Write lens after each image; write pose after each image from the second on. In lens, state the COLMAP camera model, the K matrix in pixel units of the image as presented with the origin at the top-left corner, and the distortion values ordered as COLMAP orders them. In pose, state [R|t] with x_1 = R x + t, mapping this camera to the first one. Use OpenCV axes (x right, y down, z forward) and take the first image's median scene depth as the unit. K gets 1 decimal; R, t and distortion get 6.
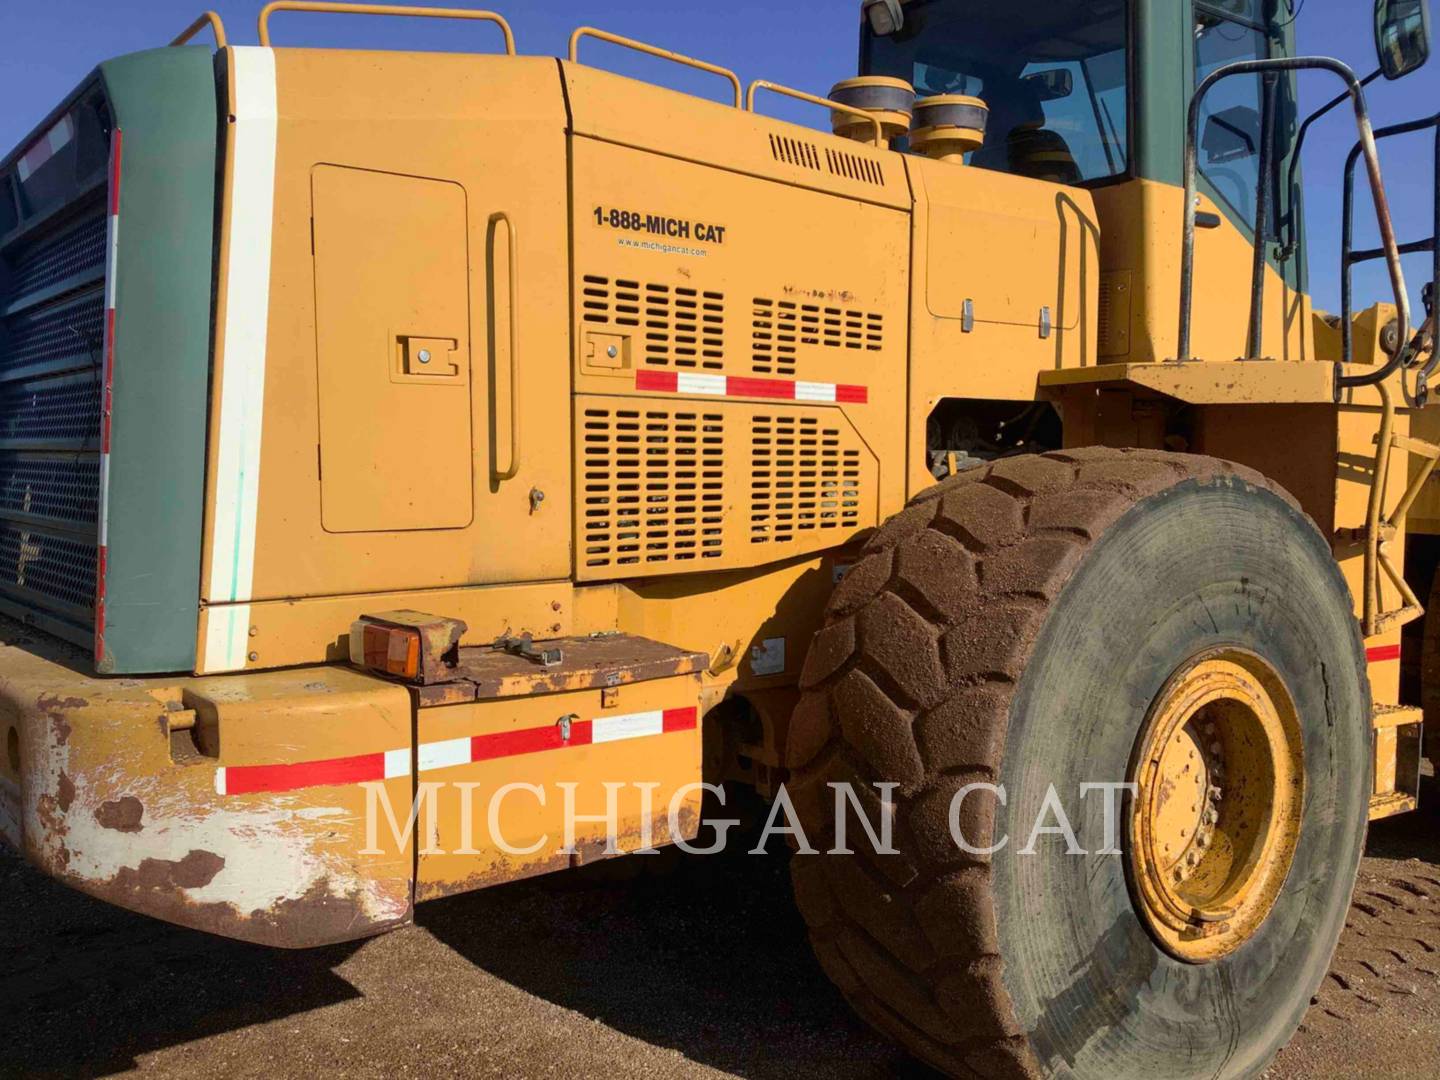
lens RADIAL K [[1301.4, 0, 720.0], [0, 1301.4, 540.0], [0, 0, 1]] dist [0.129578, -0.280130]
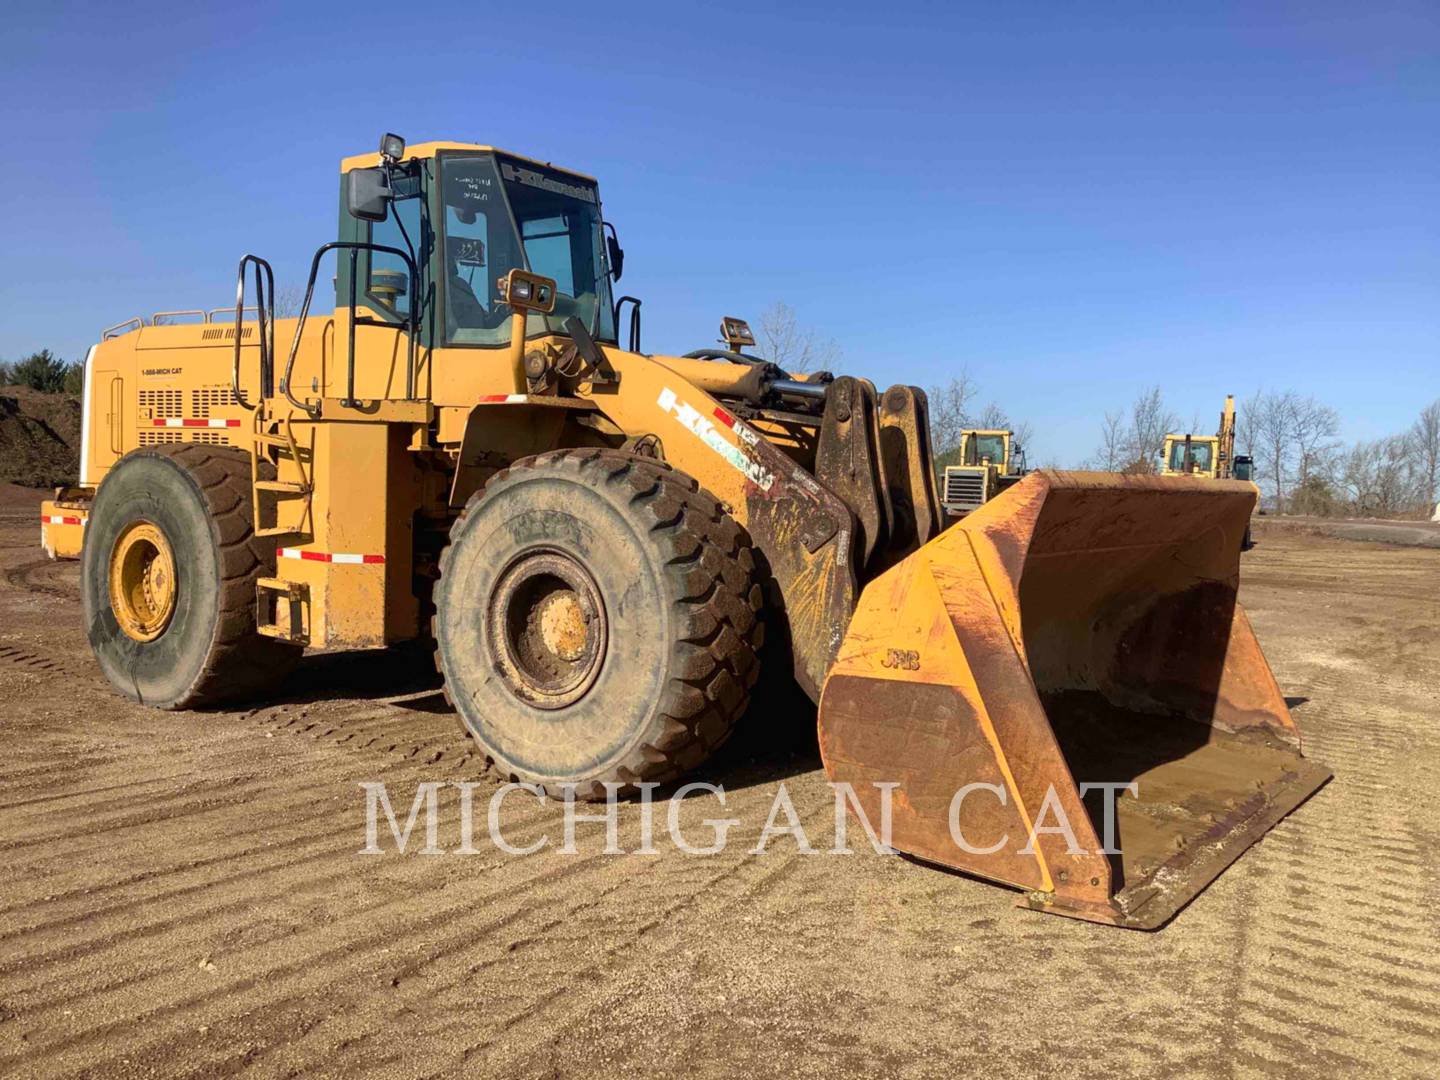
lens RADIAL K [[1305.1, 0, 717.0], [0, 1305.1, 545.7], [0, 0, 1]] dist [0.126164, -0.261097]
pose [[0.261544, 0.053506, -0.963707, 3.313419], [-0.083339, 0.995985, 0.032681, -0.045526], [0.961587, 0.071767, 0.264953, 1.469456]]
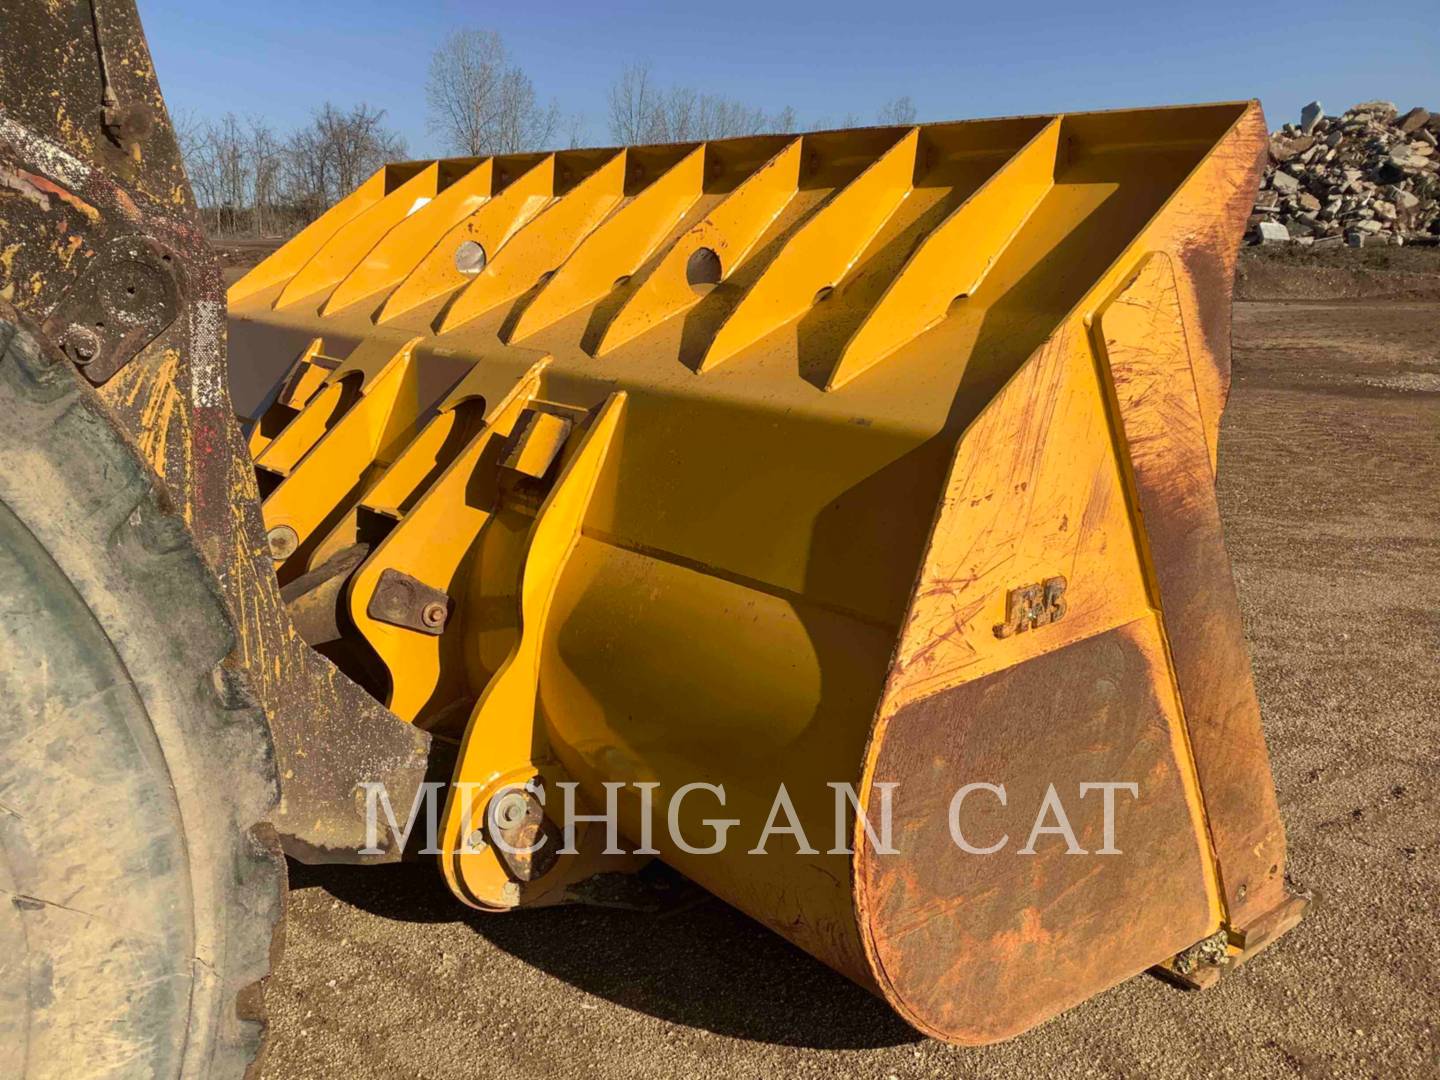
lens RADIAL K [[1289.1, 0, 699.1], [0, 1289.1, 546.6], [0, 0, 1]] dist [0.085032, -0.139118]
pose [[0.999770, -0.004713, -0.020923, 1.632371], [0.008617, 0.981625, 0.190627, -0.019855], [0.019641, -0.190764, 0.981439, 1.518489]]
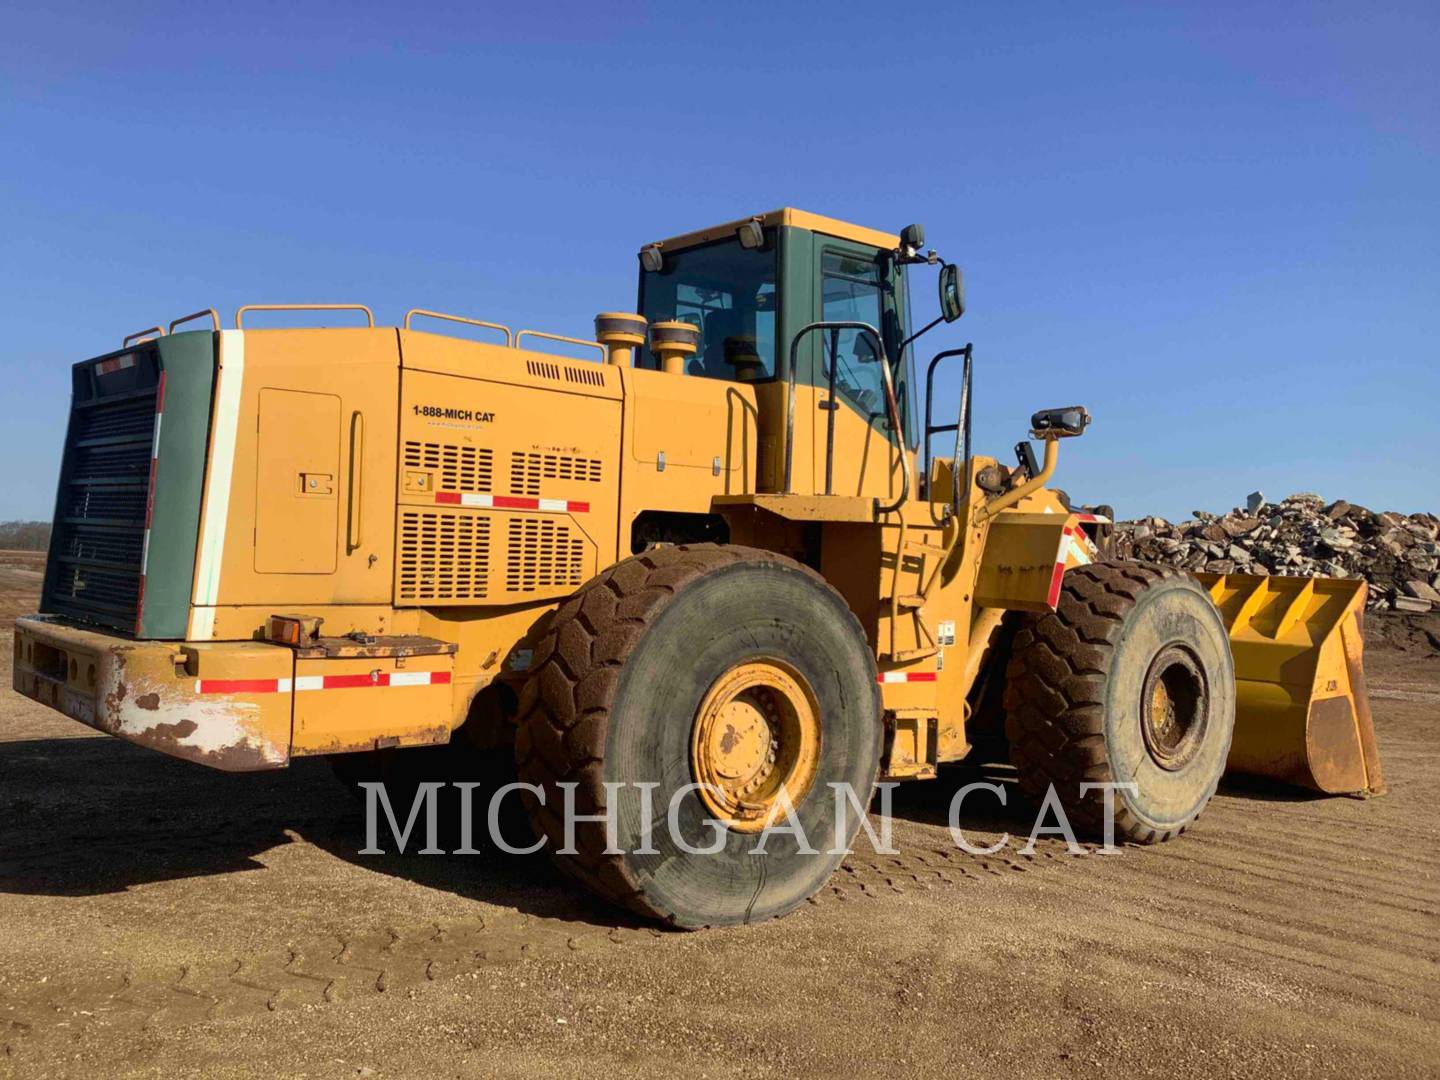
lens RADIAL K [[1301.4, 0, 720.0], [0, 1301.4, 540.0], [0, 0, 1]] dist [0.129578, -0.280130]
pose [[0.998807, 0.034389, 0.034673, 0.270983], [-0.032059, 0.997328, -0.065642, 0.044043], [-0.036838, 0.064453, 0.997241, -0.833419]]
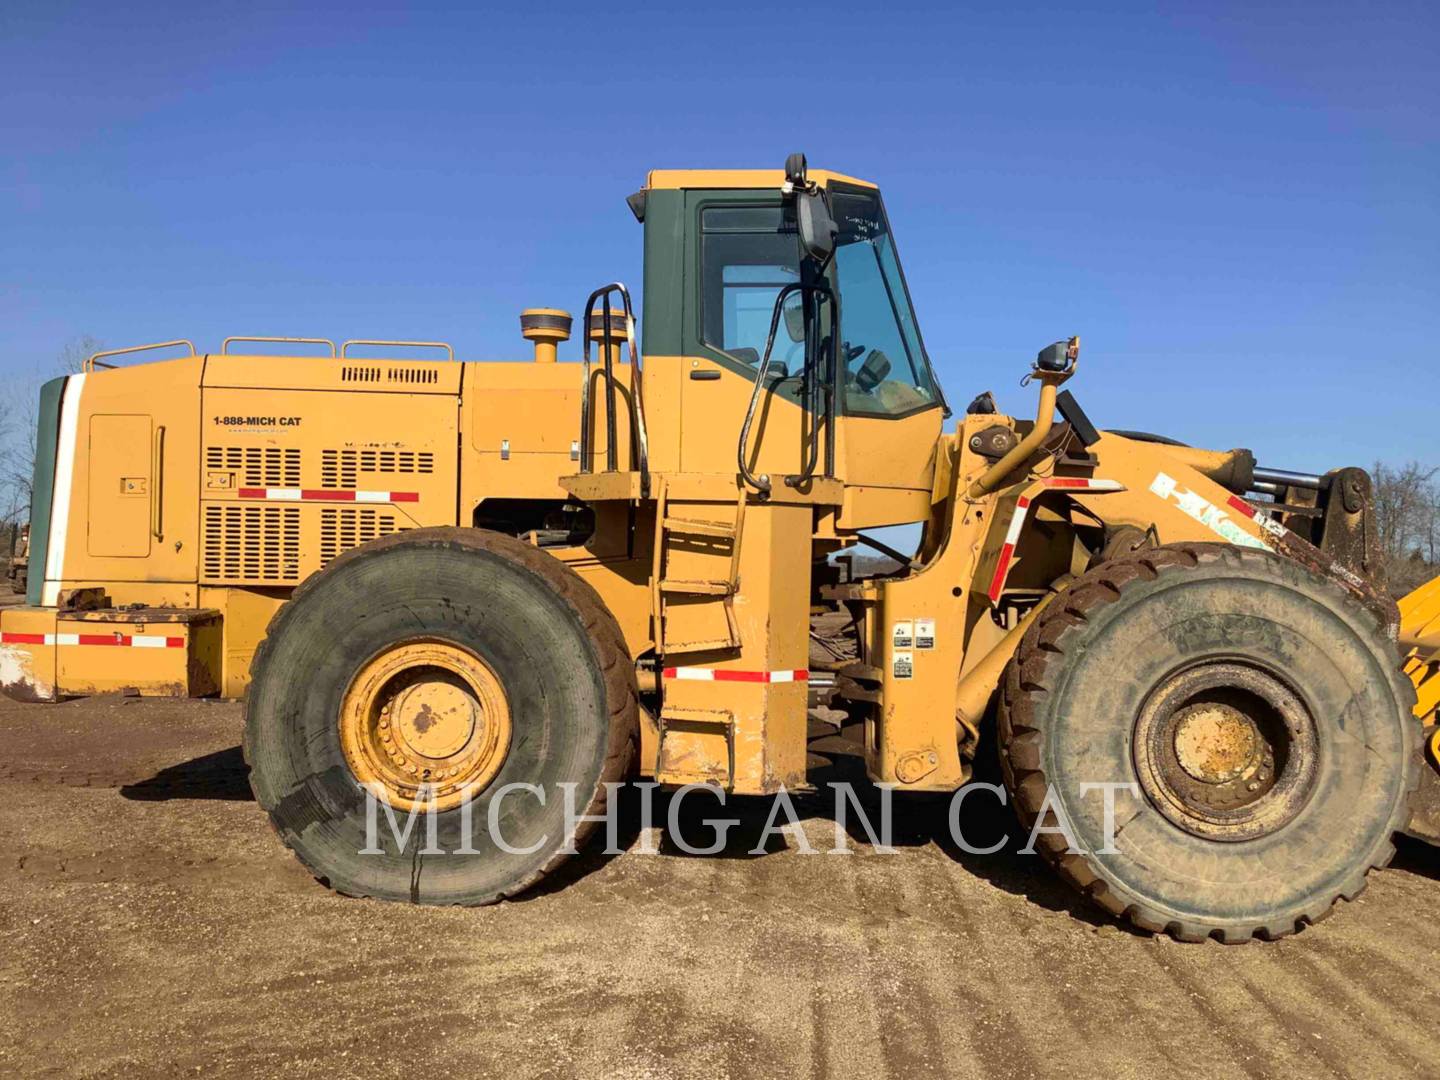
lens RADIAL K [[1301.4, 0, 720.0], [0, 1301.4, 540.0], [0, 0, 1]] dist [0.129578, -0.280130]
pose [[0.738614, 0.006975, -0.674093, 1.980439], [-0.058426, 0.996846, -0.053704, 0.024836], [0.671592, 0.079051, 0.736692, -0.060555]]
